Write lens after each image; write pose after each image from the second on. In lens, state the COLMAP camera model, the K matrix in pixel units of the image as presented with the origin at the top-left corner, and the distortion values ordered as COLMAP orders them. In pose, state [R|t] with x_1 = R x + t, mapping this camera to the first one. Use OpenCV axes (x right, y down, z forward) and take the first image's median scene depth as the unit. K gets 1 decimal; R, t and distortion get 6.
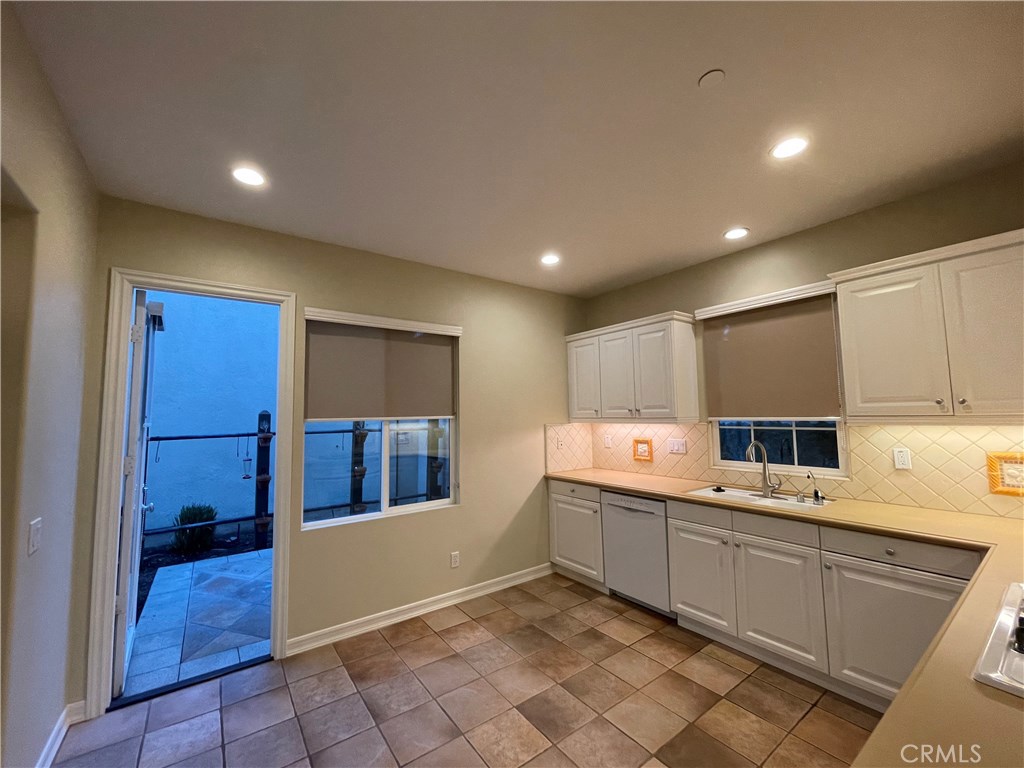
lens RADIAL K [[414.4, 0, 506.6], [0, 414.4, 385.2], [0, 0, 1]] dist [0.001117, -0.000179]
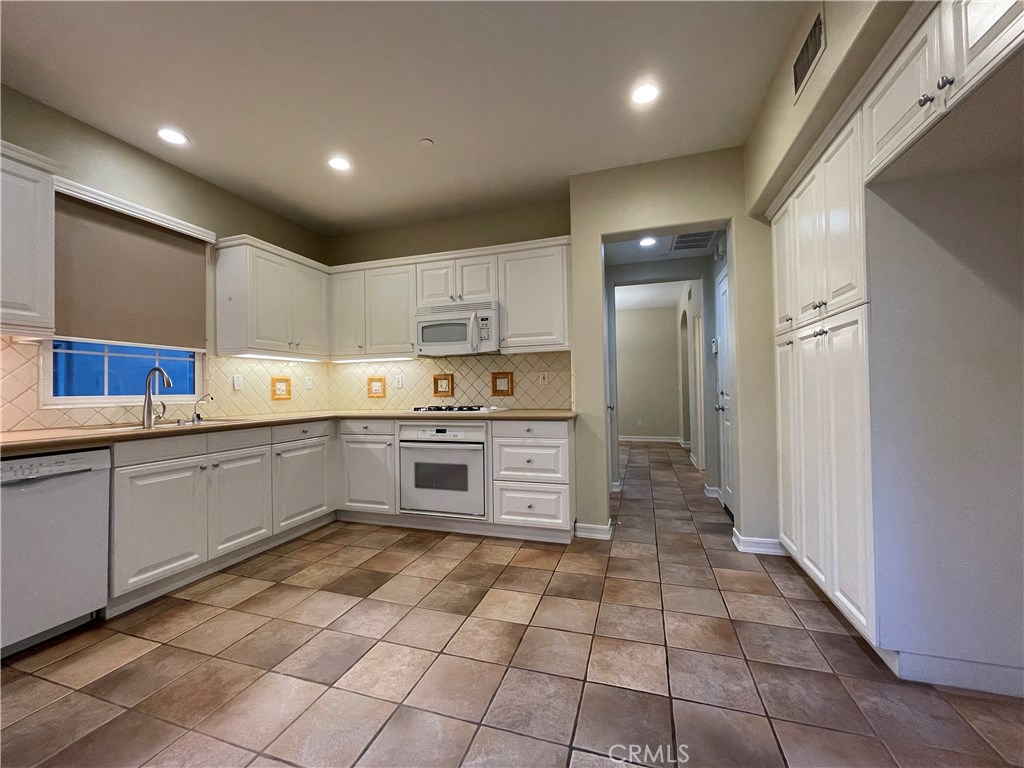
lens RADIAL K [[414.4, 0, 508.5], [0, 414.4, 383.3], [0, 0, 1]] dist [0.001117, -0.000179]
pose [[-0.589469, 0.038206, 0.806887, -0.524271], [-0.033143, 0.996896, -0.071415, 0.187240], [-0.807110, -0.068839, -0.586373, 0.811539]]
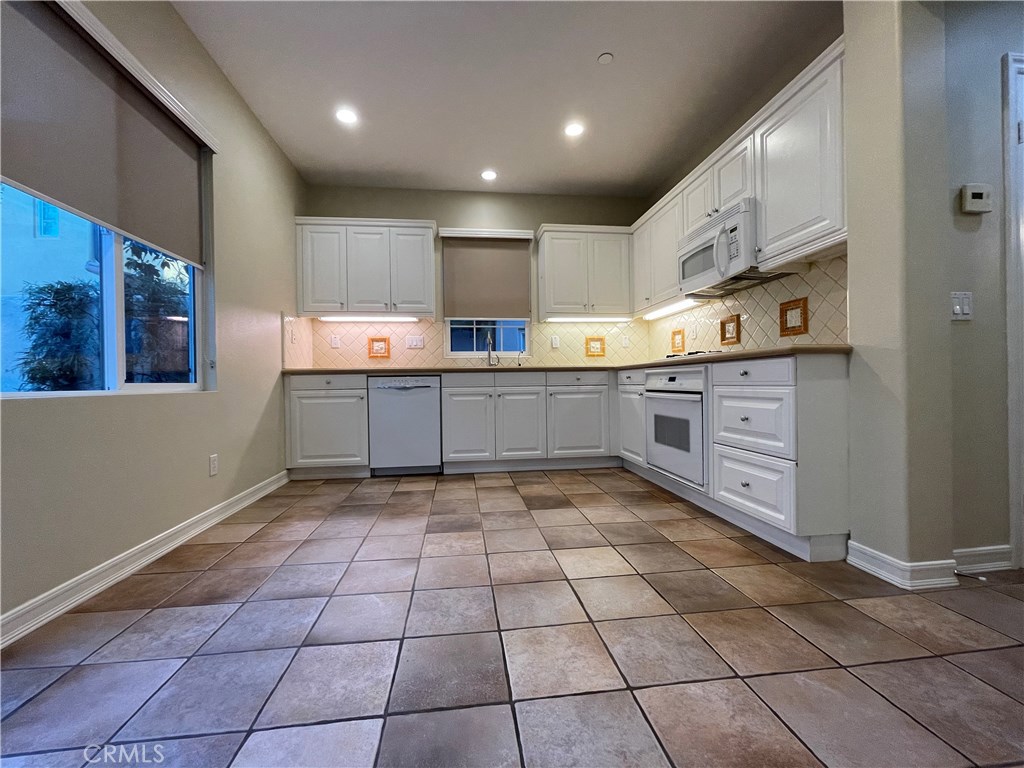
lens RADIAL K [[414.4, 0, 508.9], [0, 414.4, 382.7], [0, 0, 1]] dist [0.001117, -0.000179]
pose [[0.482677, 0.009217, 0.875750, -0.527294], [-0.057344, 0.998131, 0.021100, 0.245239], [-0.873919, -0.060404, 0.482304, 0.228693]]
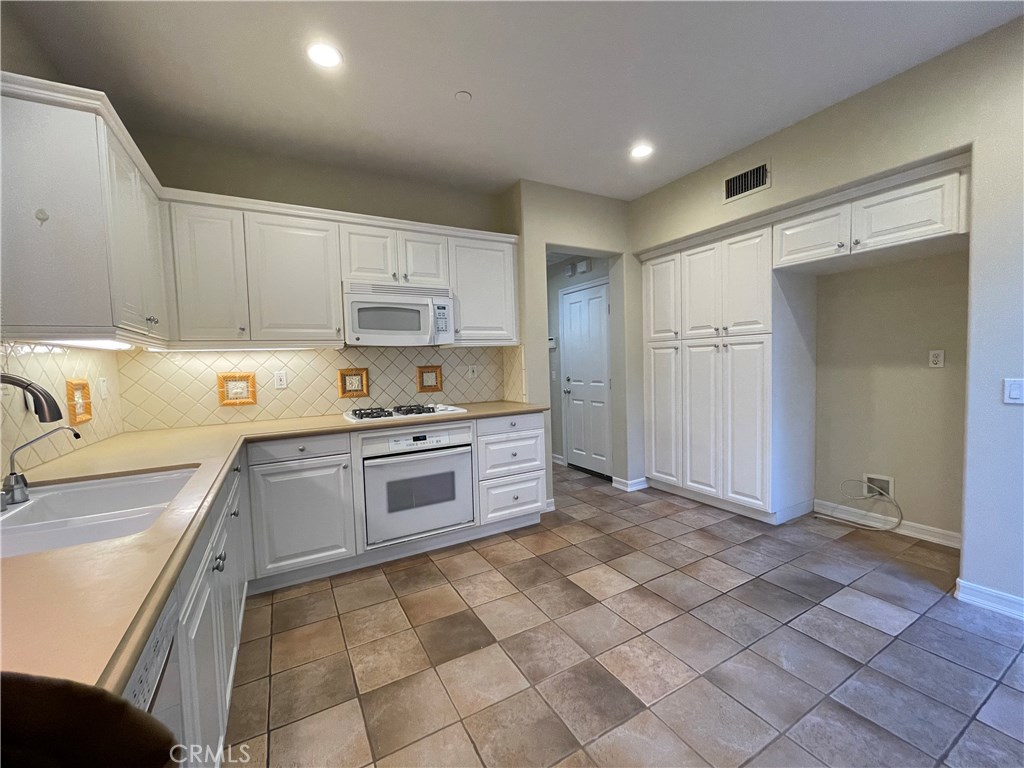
lens RADIAL K [[414.4, 0, 509.0], [0, 414.4, 382.4], [0, 0, 1]] dist [0.001117, -0.000179]
pose [[-0.991769, 0.042834, 0.120663, 0.097177], [0.040020, 0.998870, -0.025650, 0.151318], [-0.121625, -0.020610, -0.992362, 1.168187]]
